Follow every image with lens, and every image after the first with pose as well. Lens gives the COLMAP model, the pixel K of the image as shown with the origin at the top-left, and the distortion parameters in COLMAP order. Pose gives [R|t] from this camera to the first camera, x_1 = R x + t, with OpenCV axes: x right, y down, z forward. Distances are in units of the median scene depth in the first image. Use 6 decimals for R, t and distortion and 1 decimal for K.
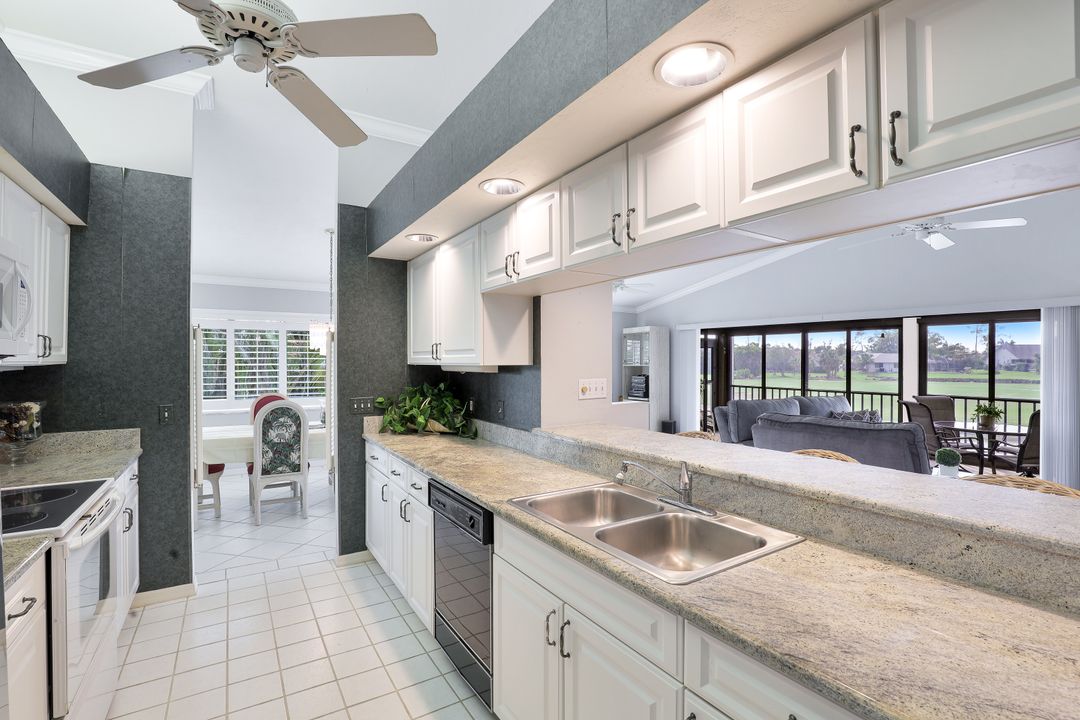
lens RADIAL K [[498.4, 0, 546.7], [0, 498.4, 363.4], [0, 0, 1]] dist [-0.019514, 0.003142]
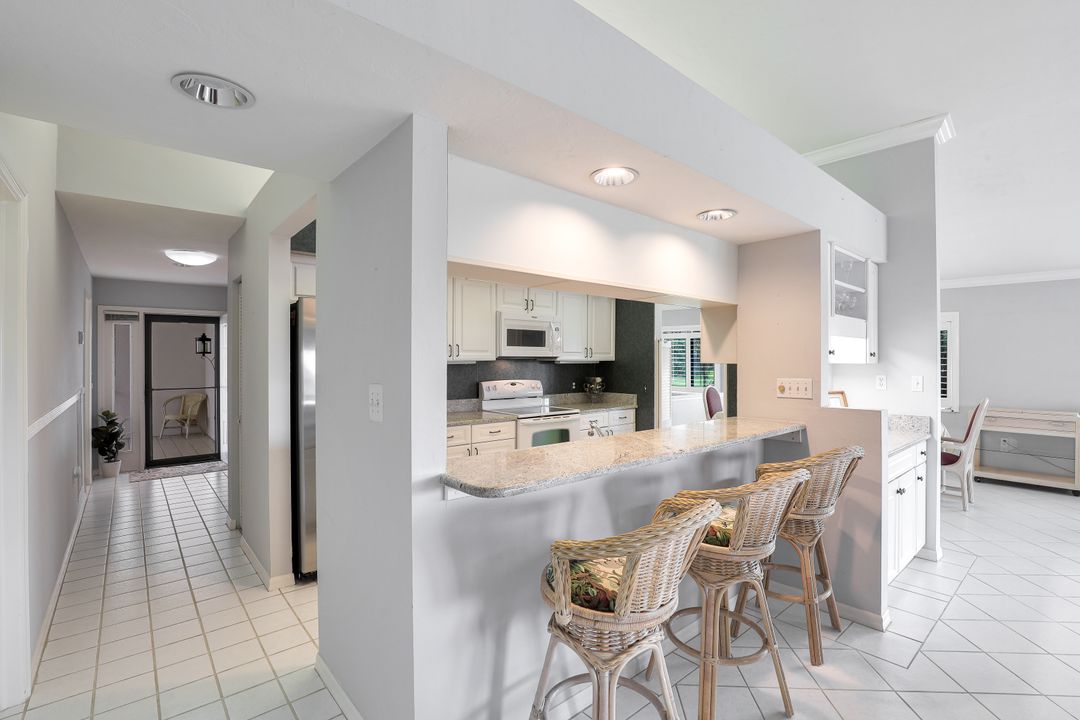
lens RADIAL K [[487.9, 0, 538.7], [0, 487.9, 362.3], [0, 0, 1]] dist [-0.025874, 0.000147]
pose [[0.146260, 0.009469, -0.989201, 0.815417], [-0.009185, 0.999924, 0.008214, -0.004865], [0.989204, 0.007885, 0.146336, 0.275157]]
